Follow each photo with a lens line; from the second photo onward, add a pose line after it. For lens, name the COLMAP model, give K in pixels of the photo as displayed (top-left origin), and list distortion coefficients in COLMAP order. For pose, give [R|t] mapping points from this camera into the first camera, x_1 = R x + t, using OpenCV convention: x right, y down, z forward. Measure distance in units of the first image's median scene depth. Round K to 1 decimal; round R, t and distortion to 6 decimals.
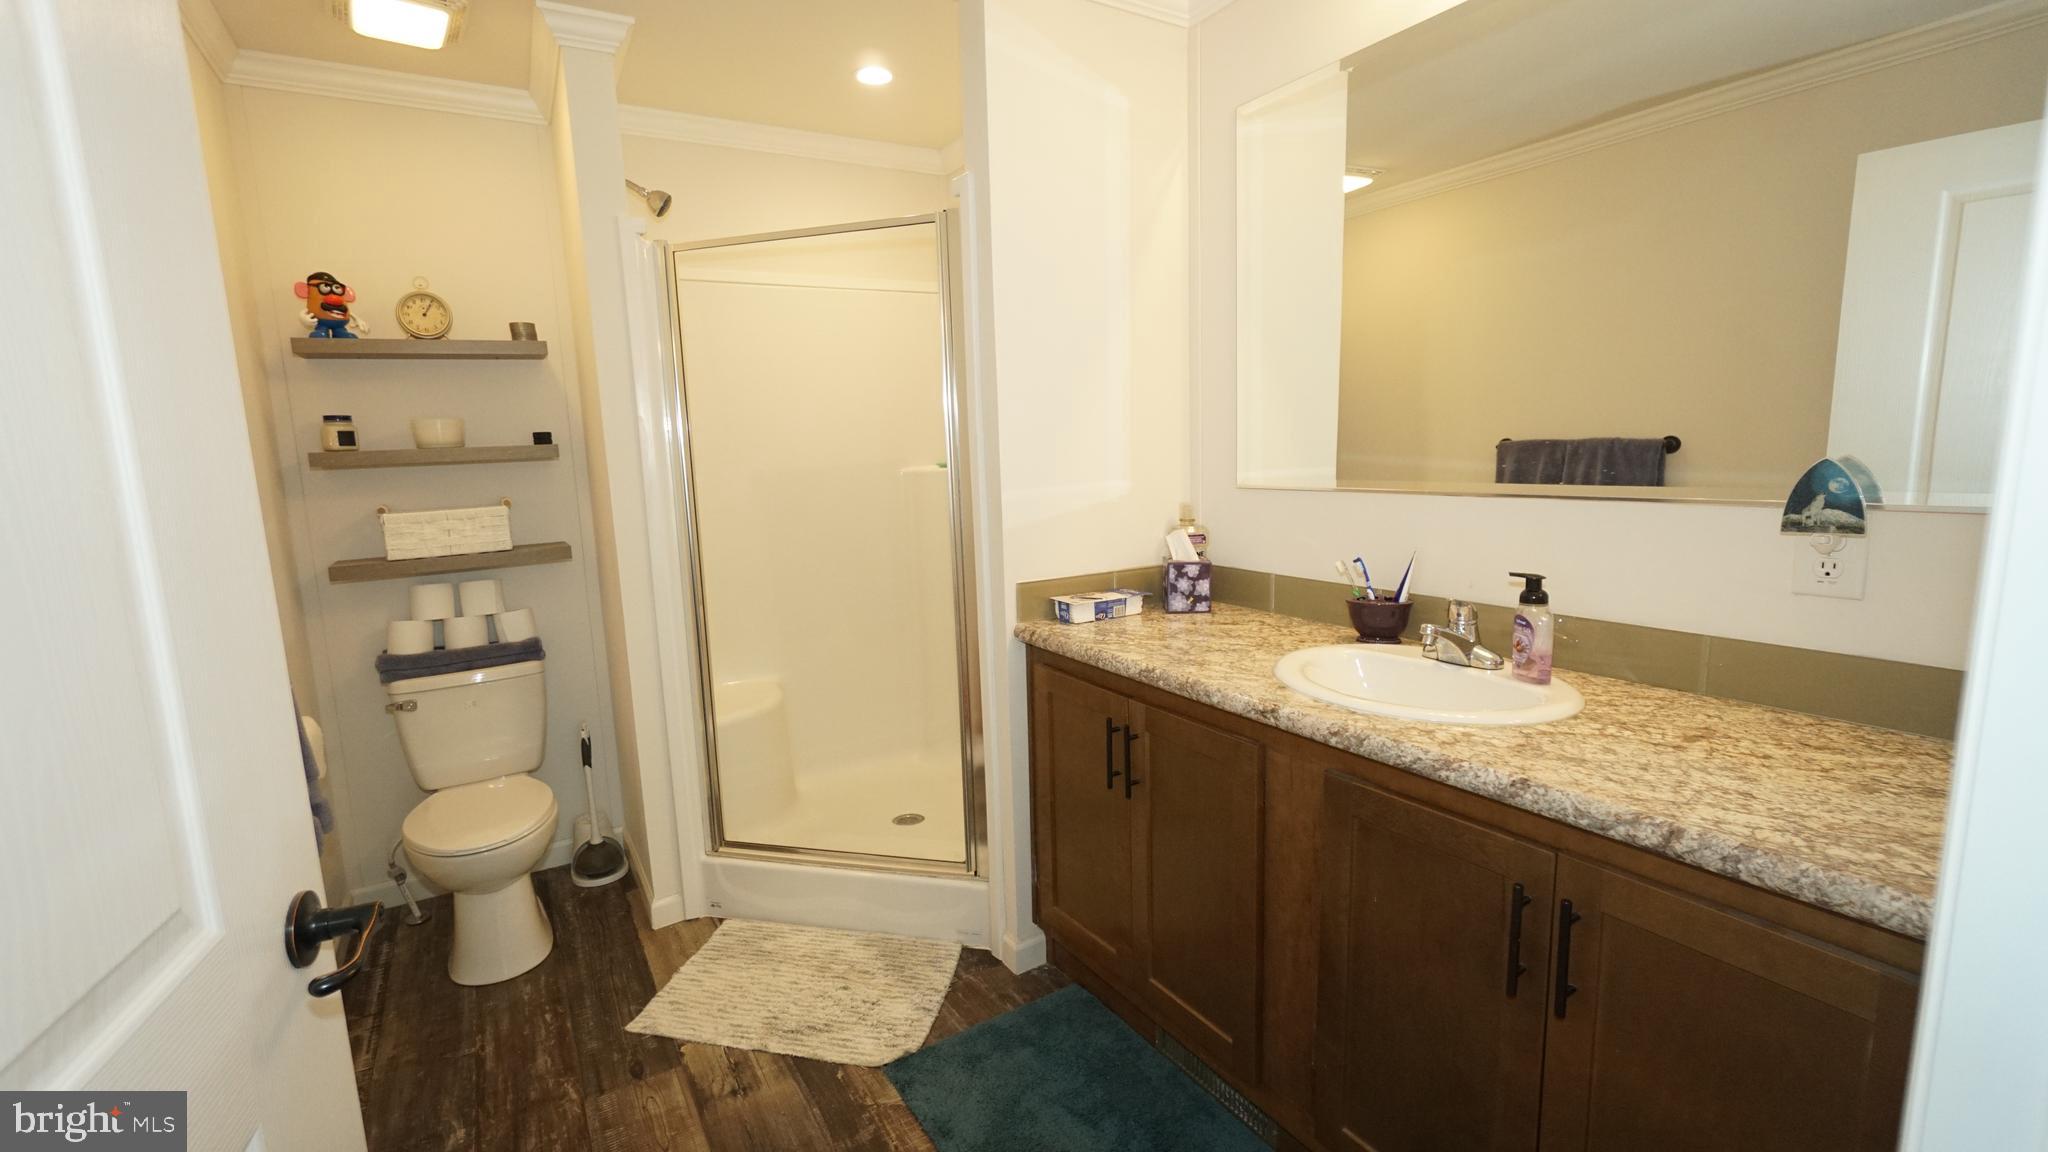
lens RADIAL K [[881.4, 0, 1010.0], [0, 881.4, 572.7], [0, 0, 1]] dist [-0.001858, 0.000150]
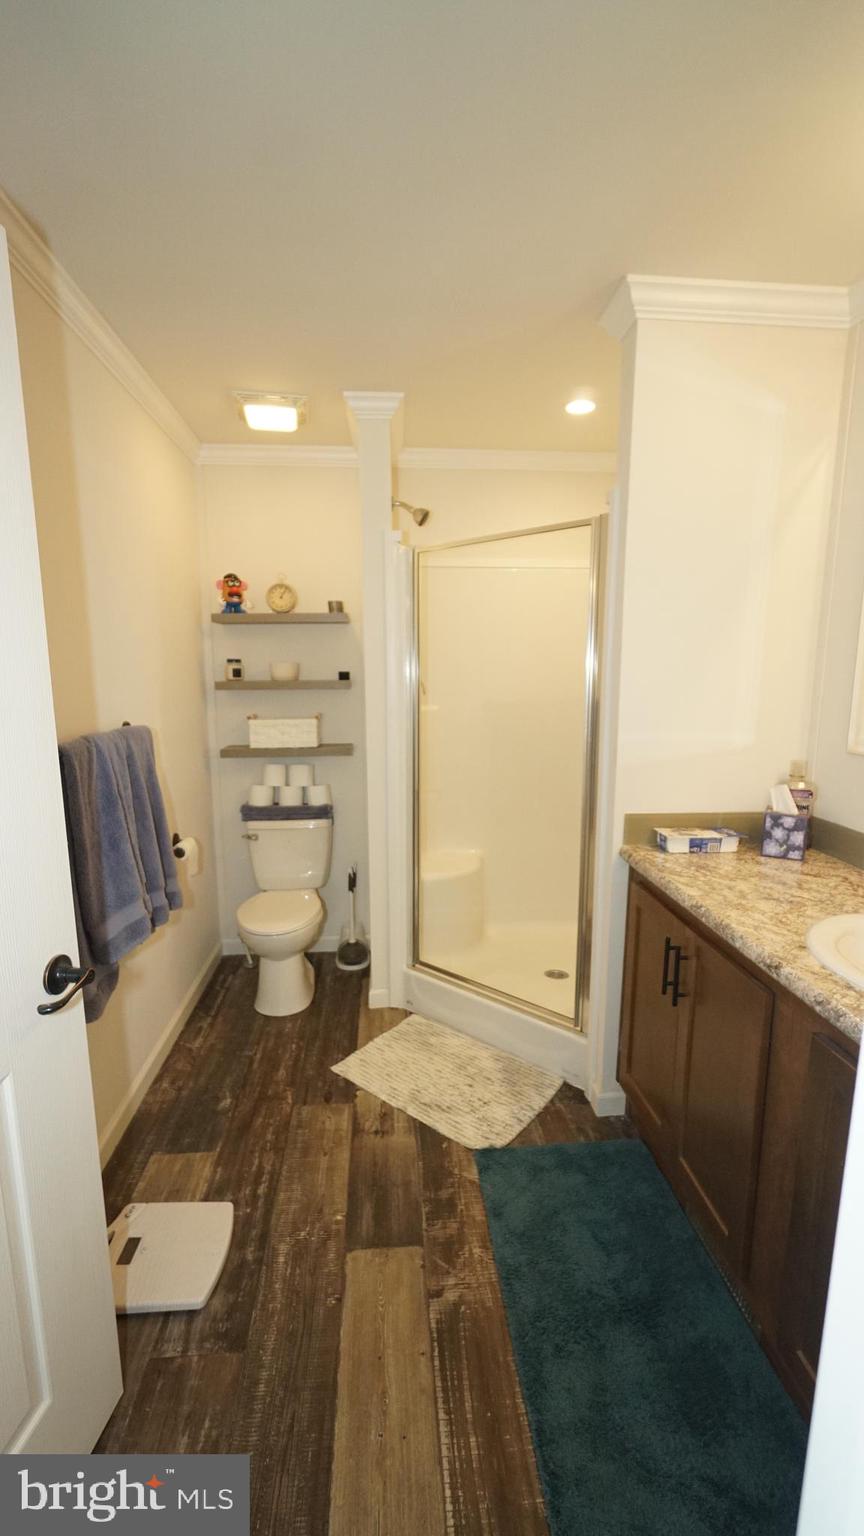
lens RADIAL K [[661.9, 0, 431.0], [0, 661.9, 787.2], [0, 0, 1]] dist [-0.005176, 0.000427]
pose [[0.896381, 0.112120, -0.428871, 0.149797], [-0.099095, 0.993683, 0.052662, -0.044808], [0.432067, -0.004706, 0.901829, 0.033484]]
